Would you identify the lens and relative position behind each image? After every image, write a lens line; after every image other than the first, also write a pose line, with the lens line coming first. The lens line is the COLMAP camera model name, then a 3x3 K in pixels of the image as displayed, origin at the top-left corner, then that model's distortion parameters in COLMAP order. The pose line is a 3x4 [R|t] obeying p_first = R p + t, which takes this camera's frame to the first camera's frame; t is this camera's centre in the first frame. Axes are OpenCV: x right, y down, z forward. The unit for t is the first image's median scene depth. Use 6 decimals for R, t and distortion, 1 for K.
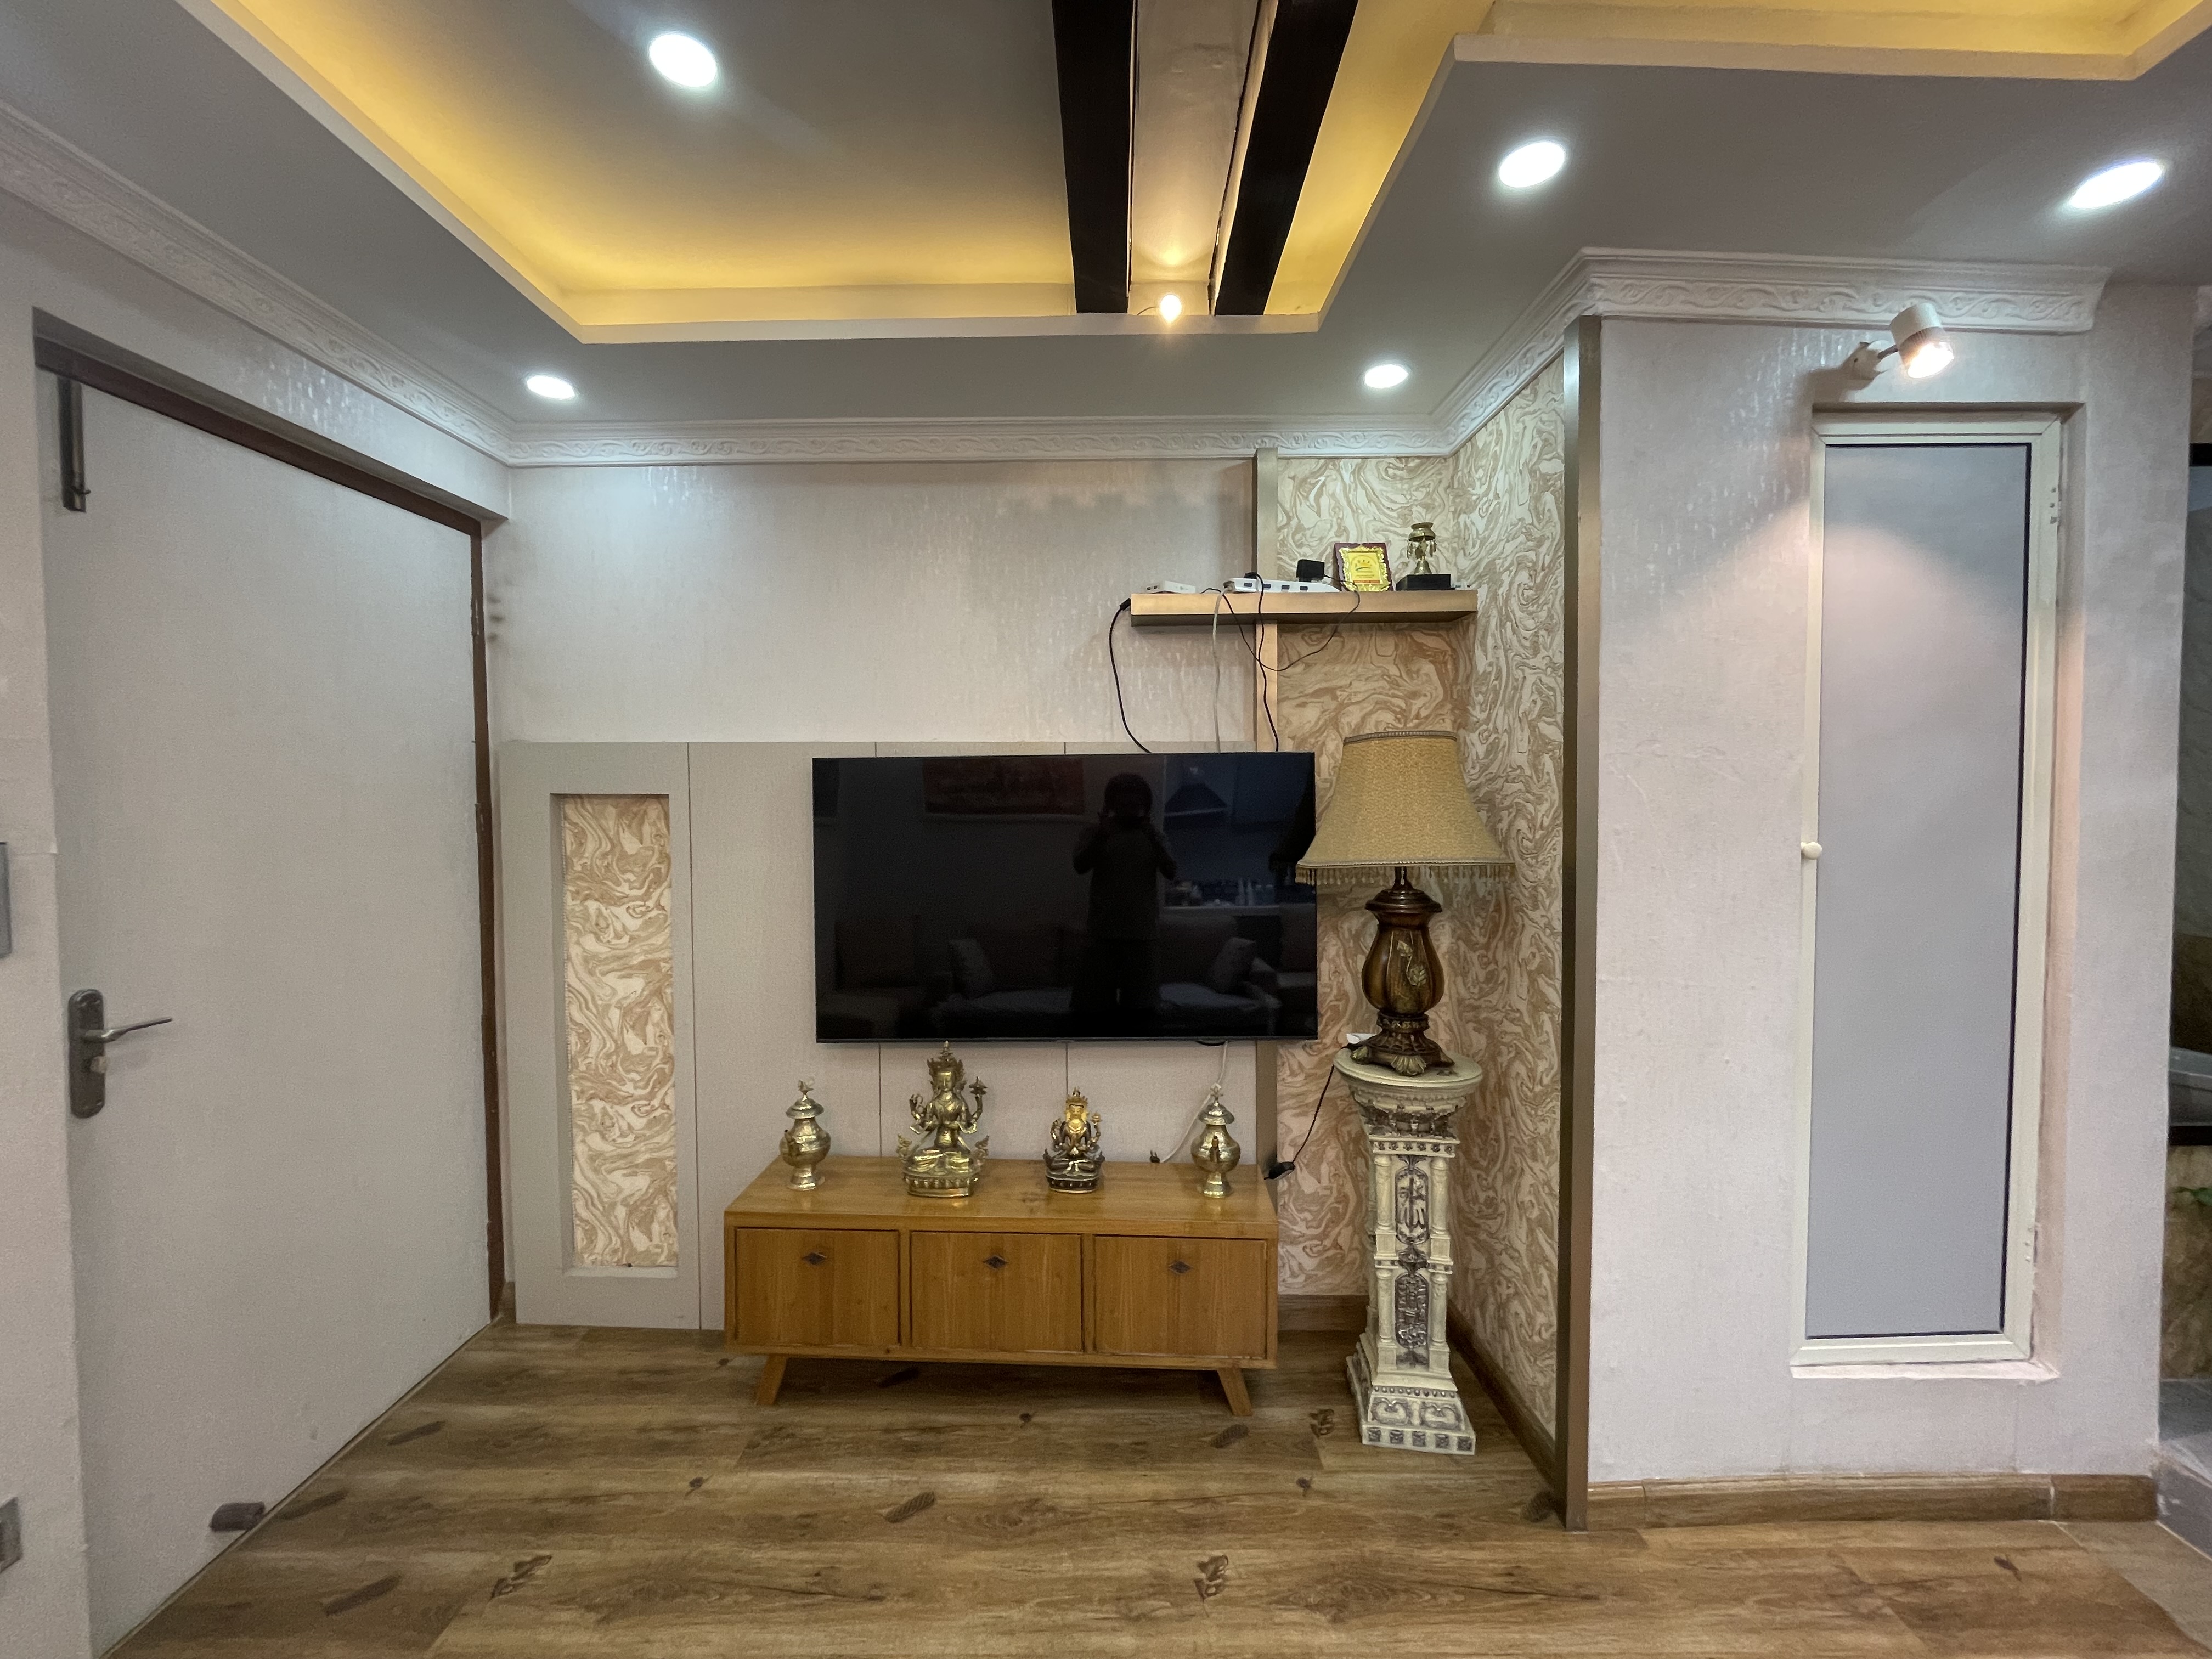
lens RADIAL K [[894.1, 0, 1107.5], [0, 894.1, 823.3], [0, 0, 1]] dist [-0.000477, -0.000191]
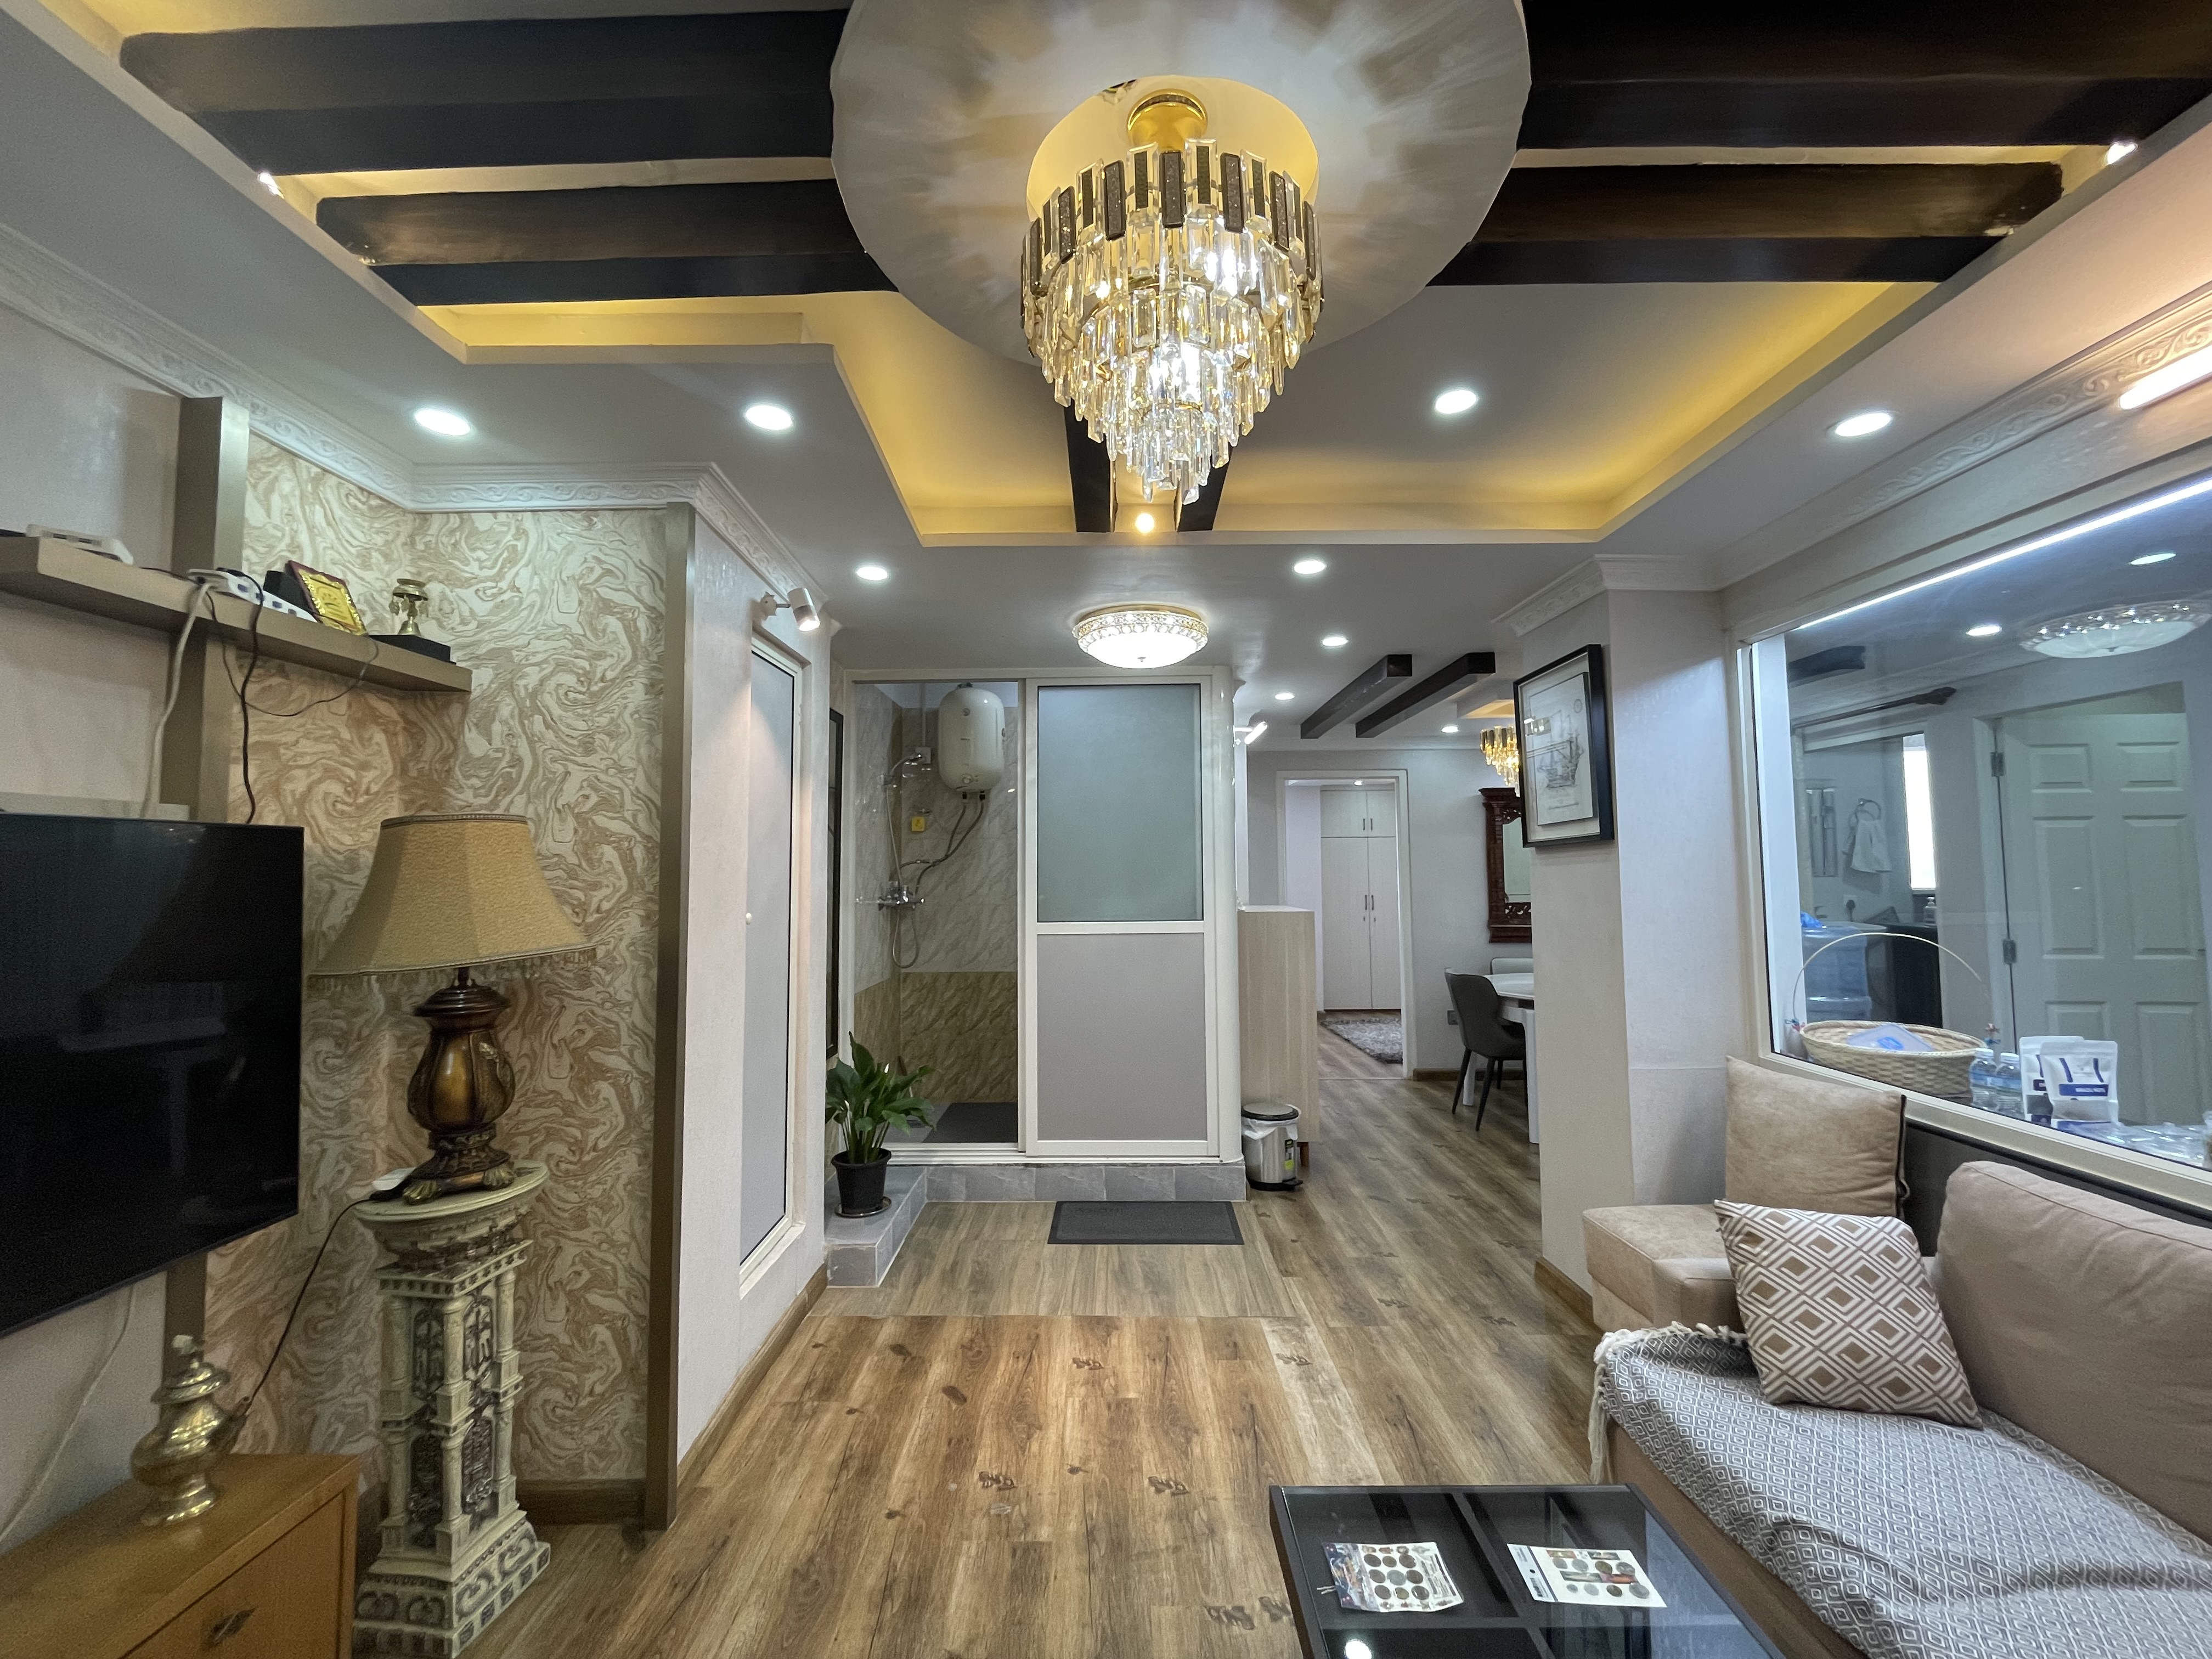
lens RADIAL K [[894.1, 0, 1101.1], [0, 894.1, 826.1], [0, 0, 1]] dist [-0.000477, -0.000191]
pose [[0.007913, 0.059589, 0.998192, -0.578758], [0.041842, 0.997329, -0.059869, -0.007806], [-0.999093, 0.042240, 0.005398, 0.350053]]
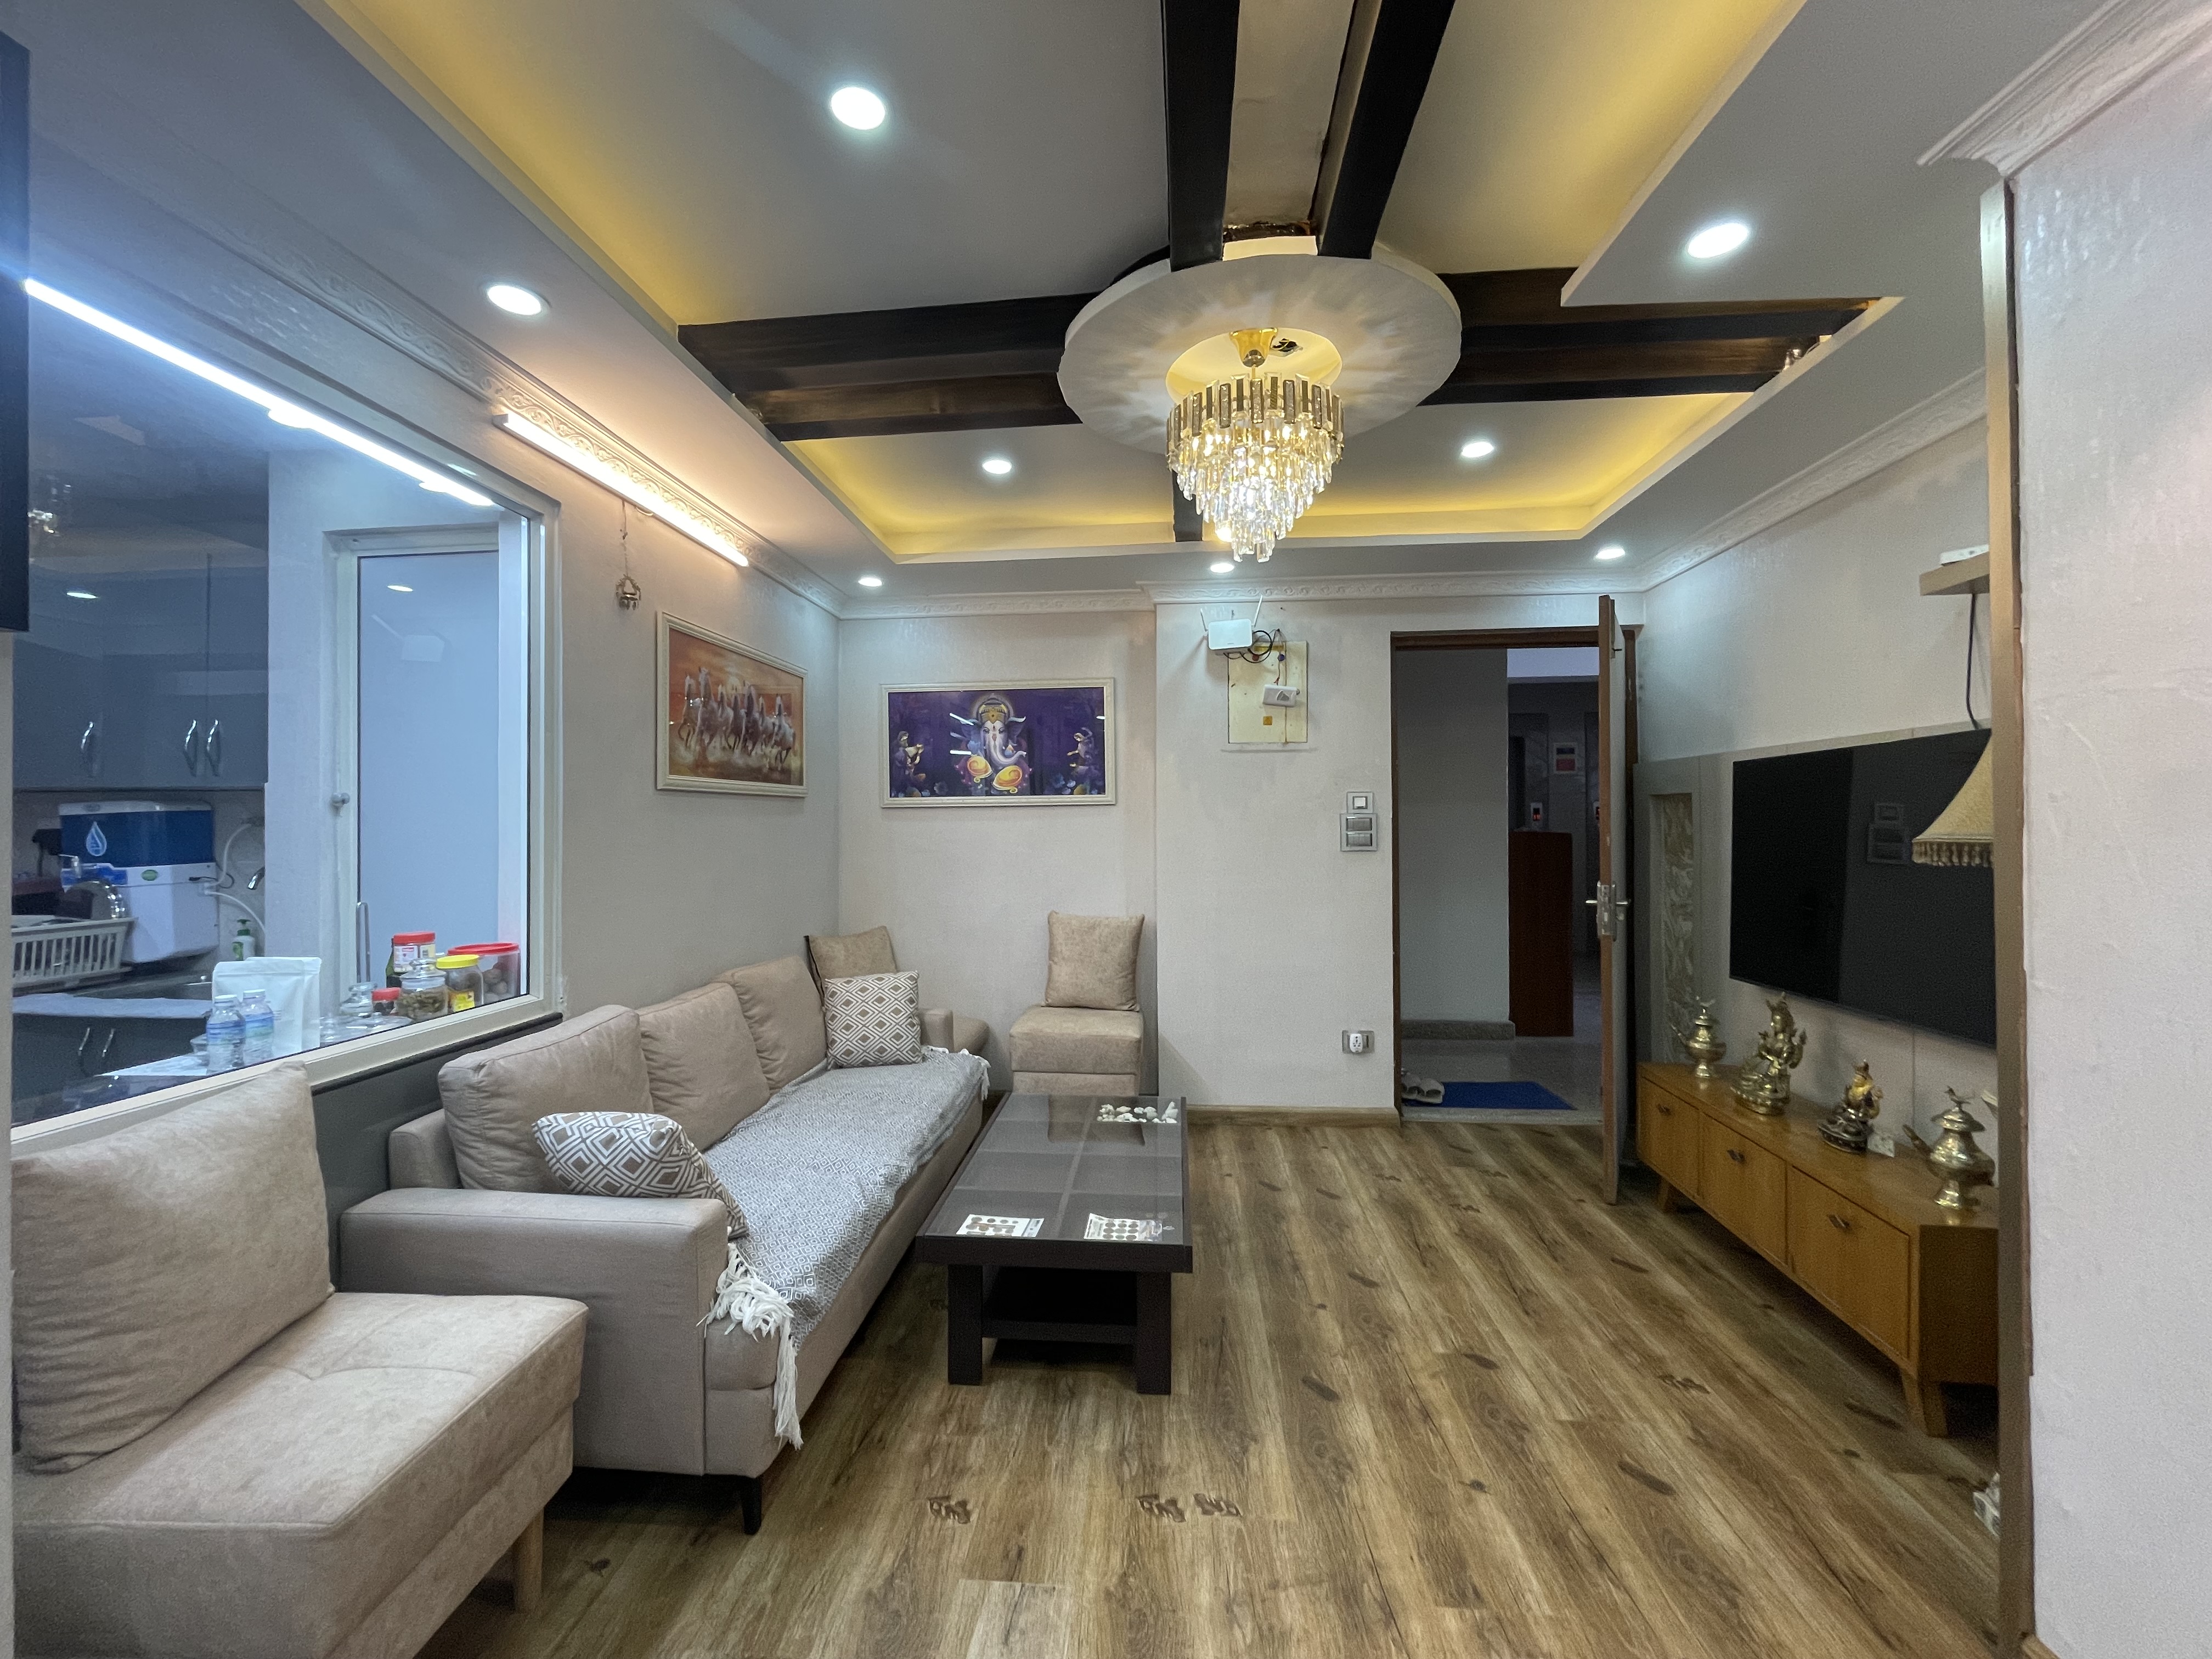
lens RADIAL K [[894.1, 0, 1096.7], [0, 894.1, 824.1], [0, 0, 1]] dist [-0.000477, -0.000191]
pose [[-0.086179, 0.003282, -0.996274, 1.198326], [-0.028727, 0.999571, 0.005778, 0.044008], [0.995865, 0.029118, -0.086048, 0.201964]]
